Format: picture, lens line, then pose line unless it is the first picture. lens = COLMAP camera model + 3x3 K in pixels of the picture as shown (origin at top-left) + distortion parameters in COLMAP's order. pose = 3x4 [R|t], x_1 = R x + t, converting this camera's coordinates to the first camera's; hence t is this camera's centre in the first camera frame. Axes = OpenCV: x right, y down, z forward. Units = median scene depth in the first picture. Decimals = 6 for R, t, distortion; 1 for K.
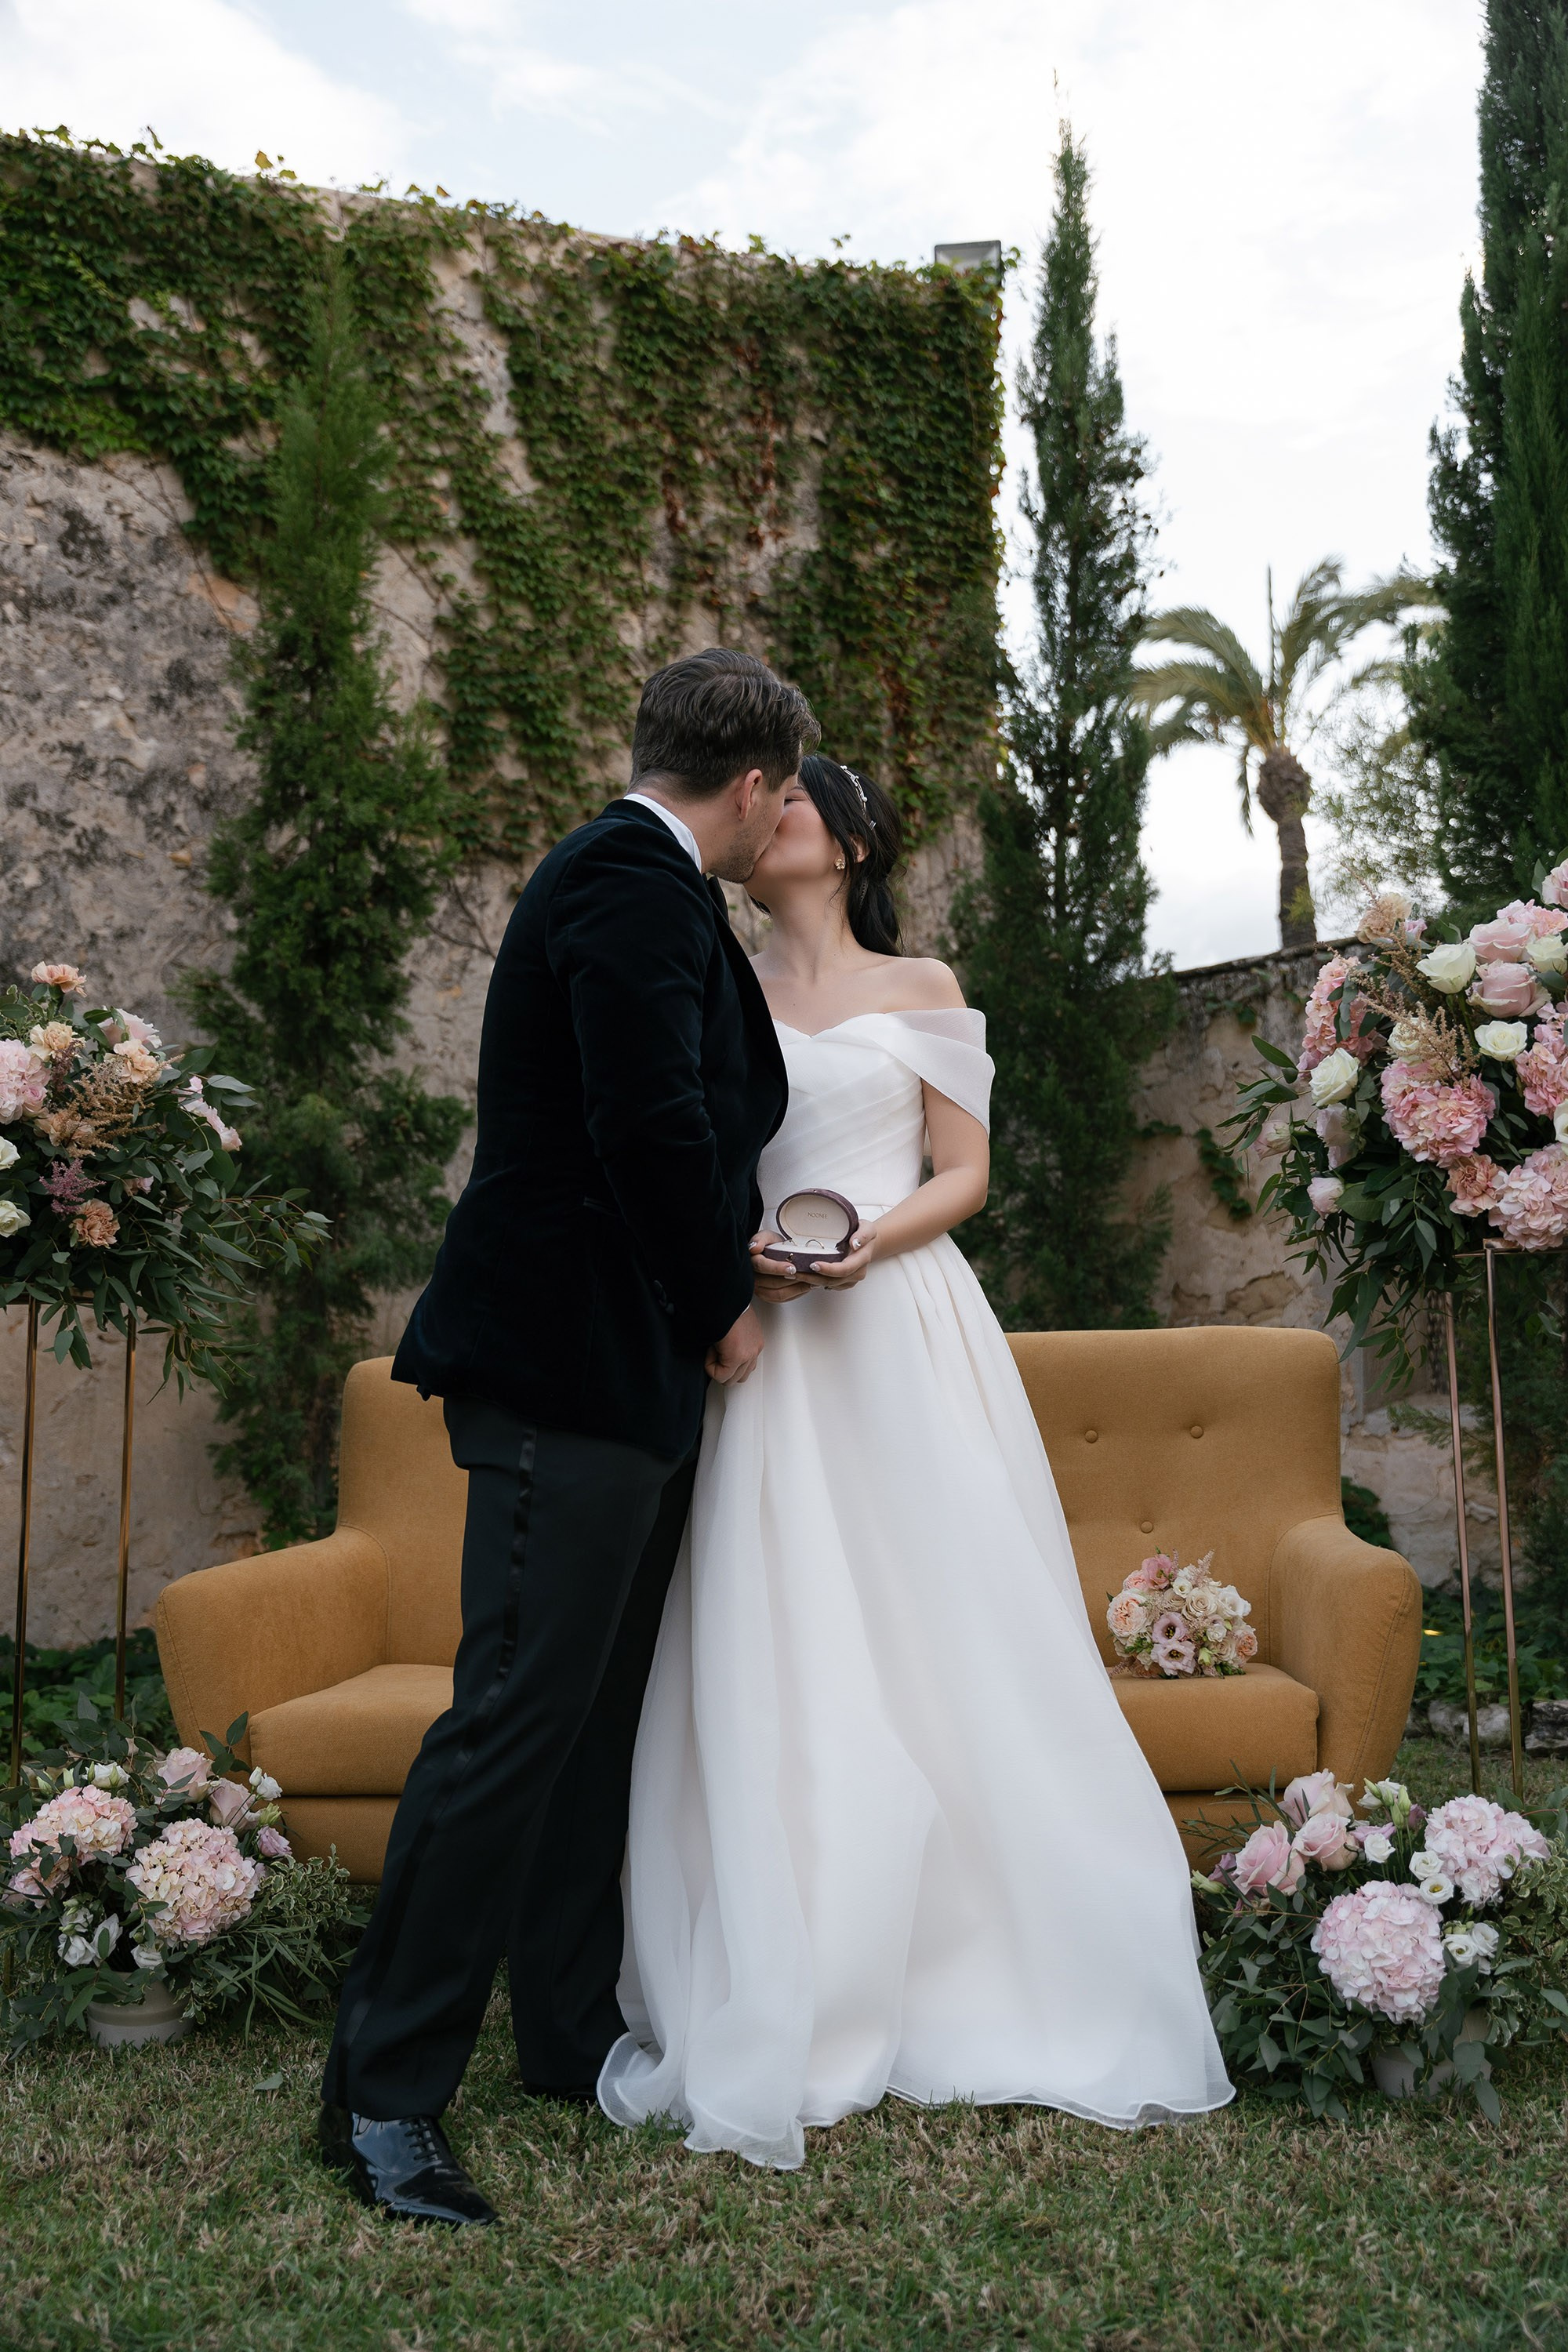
lens RADIAL K [[2052.8, 0, 790.3], [0, 2052.8, 1186.8], [0, 0, 1]] dist [-0.001817, -0.008094]
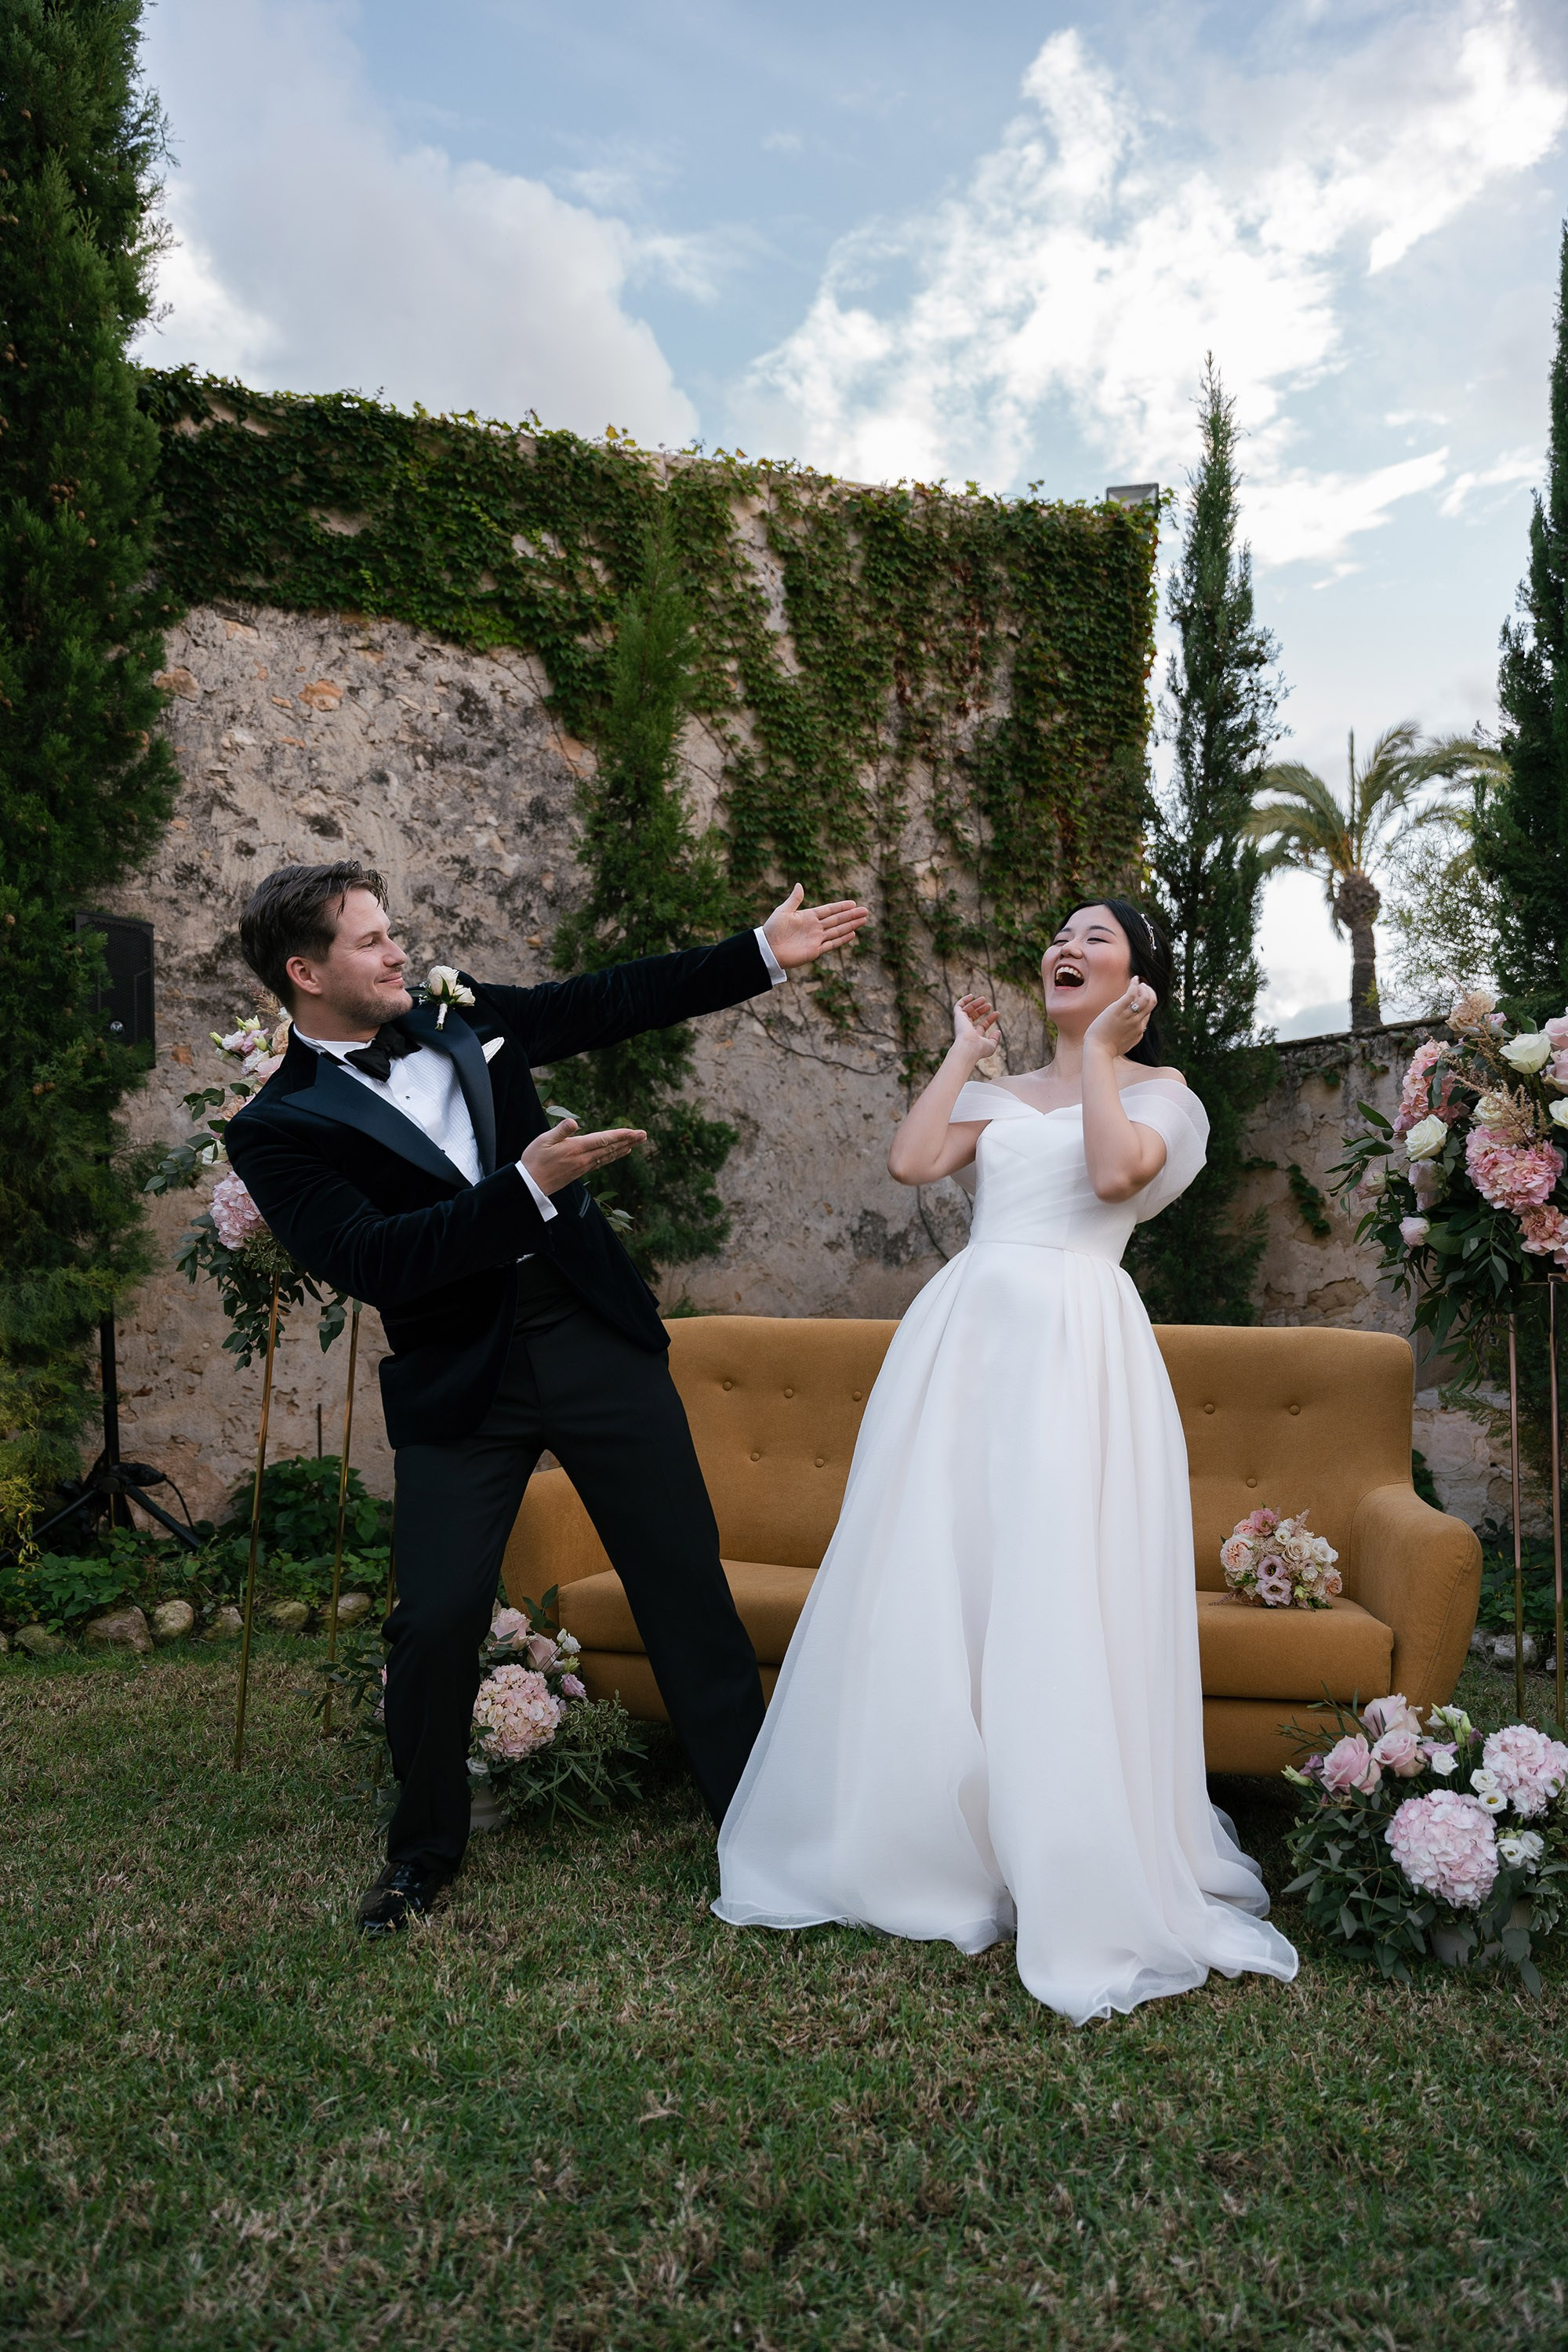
lens RADIAL K [[1512.7, 0, 786.9], [0, 1512.7, 1182.9], [0, 0, 1]] dist [-0.009321, -0.005956]
pose [[0.992391, 0.037293, -0.117346, -0.004961], [-0.037670, 0.999290, -0.000997, -0.004405], [0.117226, 0.005410, 0.993091, 0.018145]]
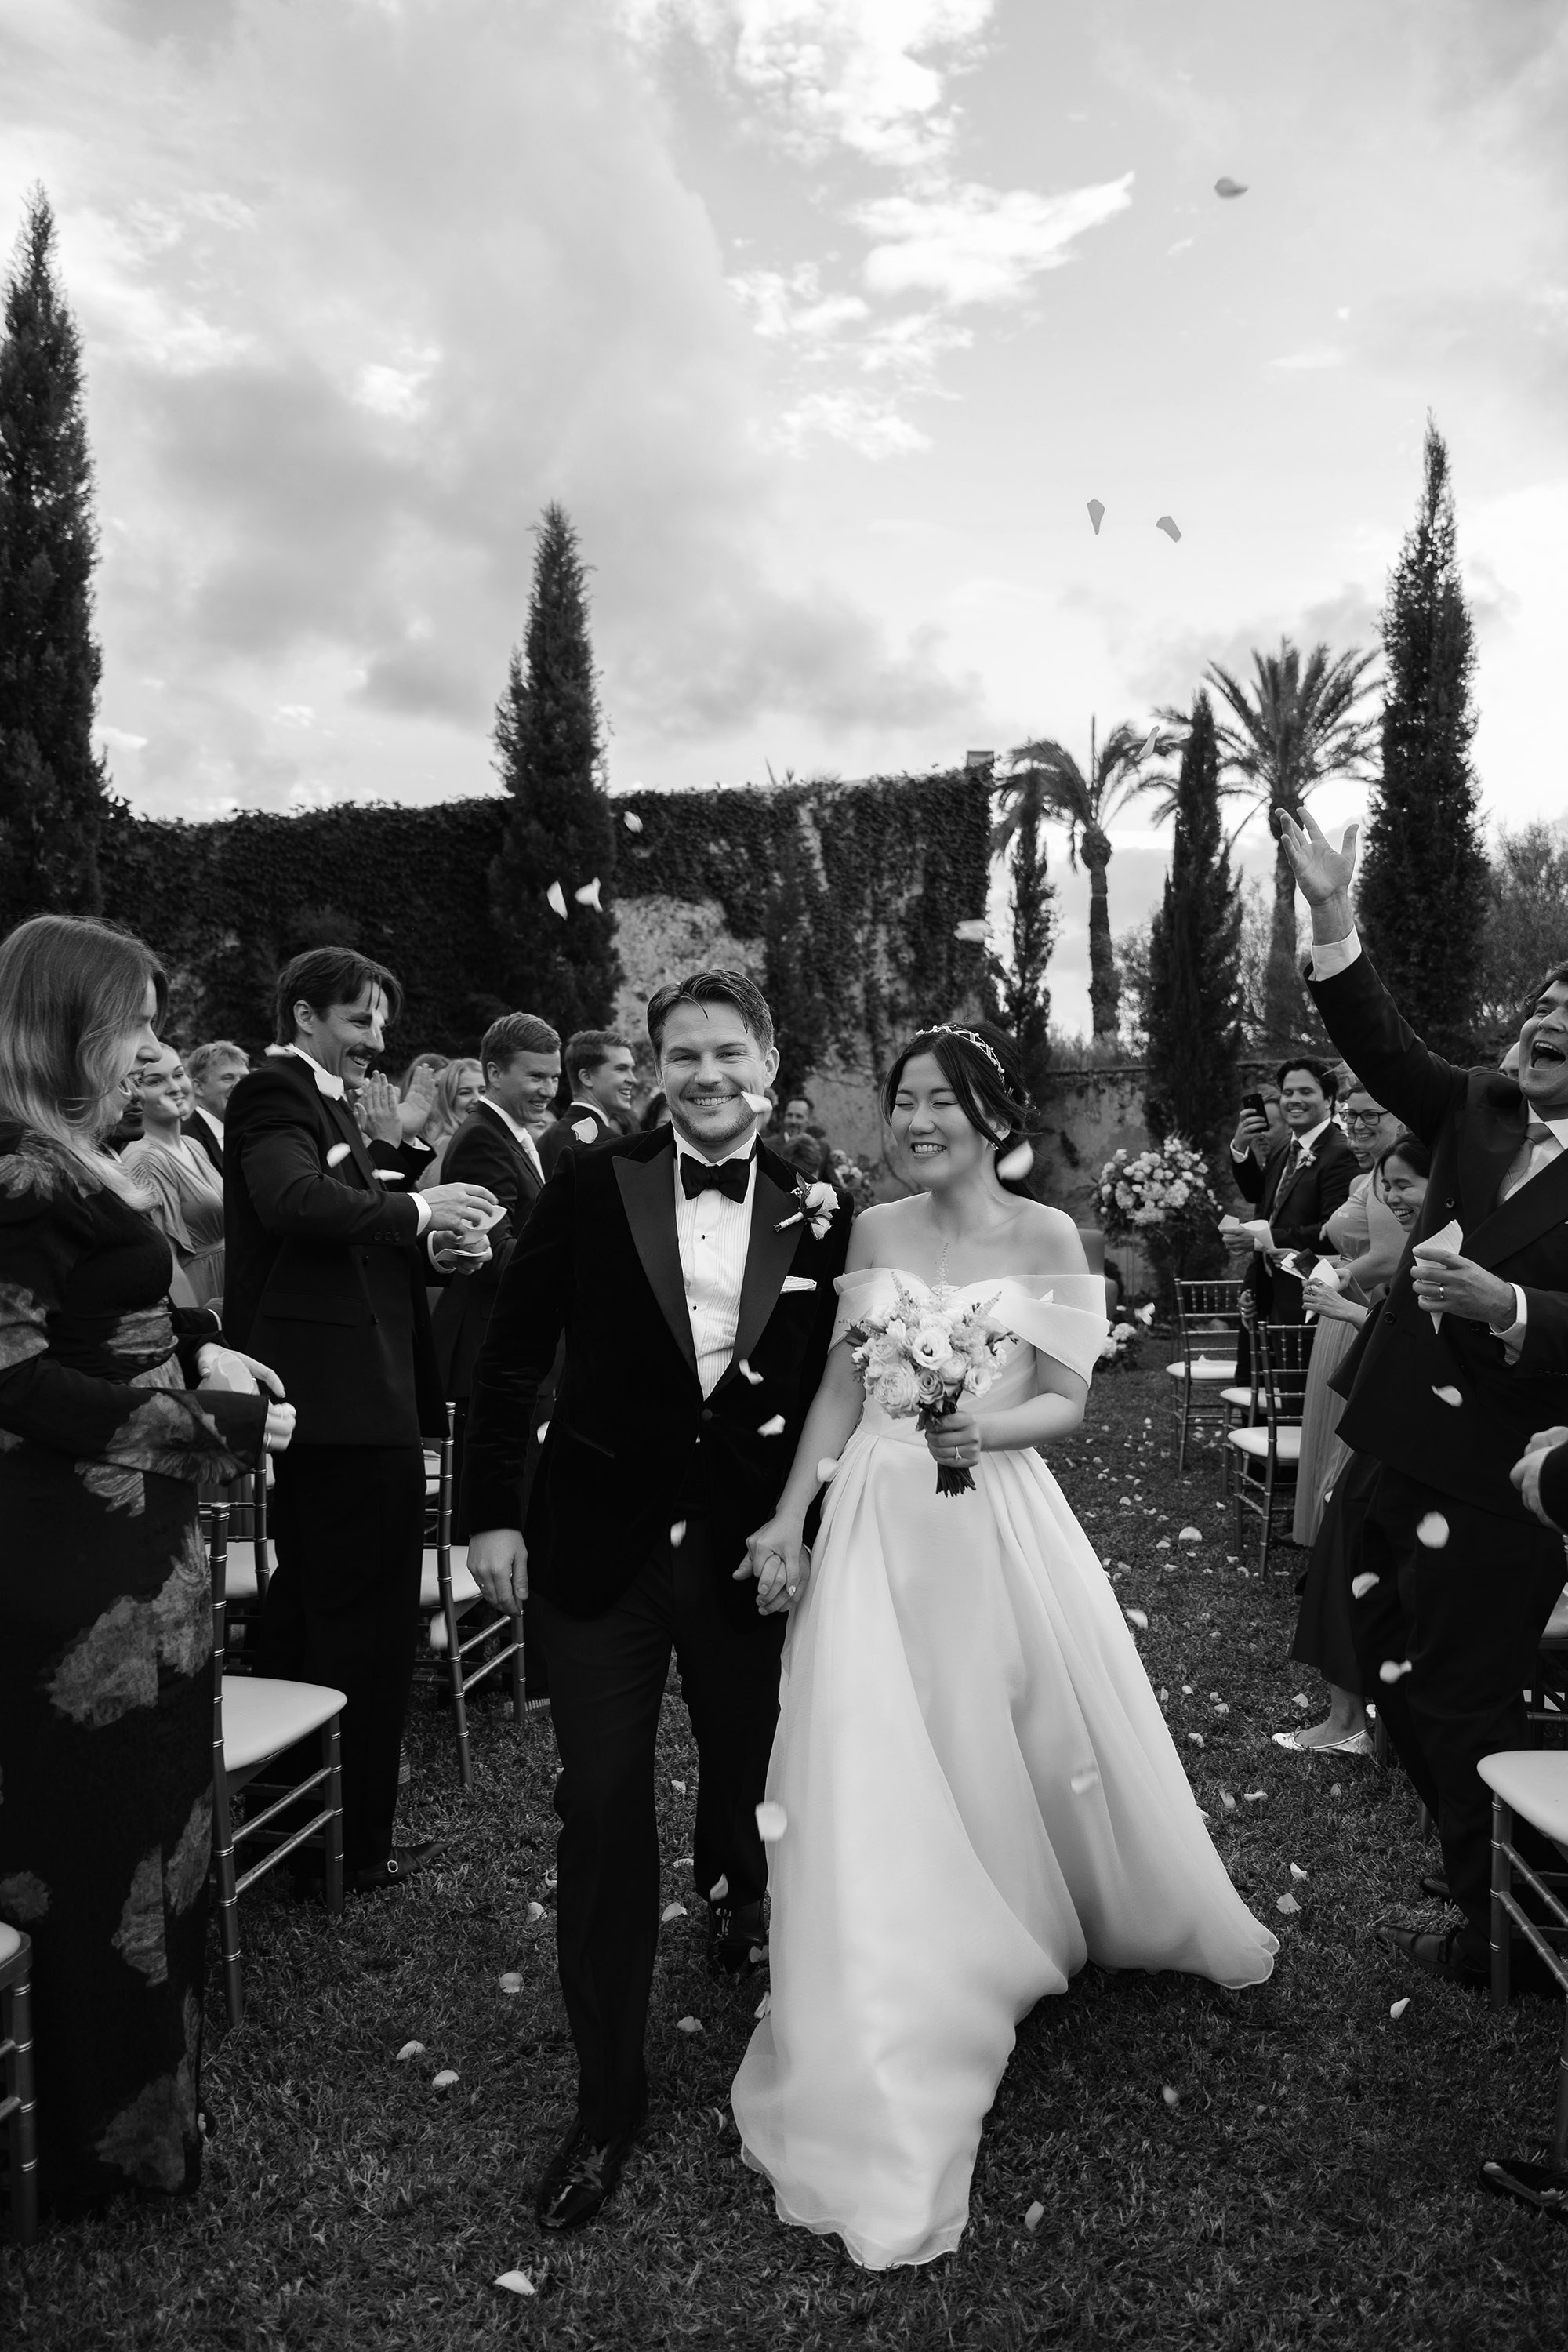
lens RADIAL K [[1512.7, 0, 785.7], [0, 1512.7, 1176.2], [0, 0, 1]] dist [-0.009321, -0.005956]
pose [[0.998546, 0.025232, 0.047645, -0.304280], [-0.030036, 0.994232, 0.102961, -0.190602], [-0.044772, -0.104242, 0.993544, -1.152276]]
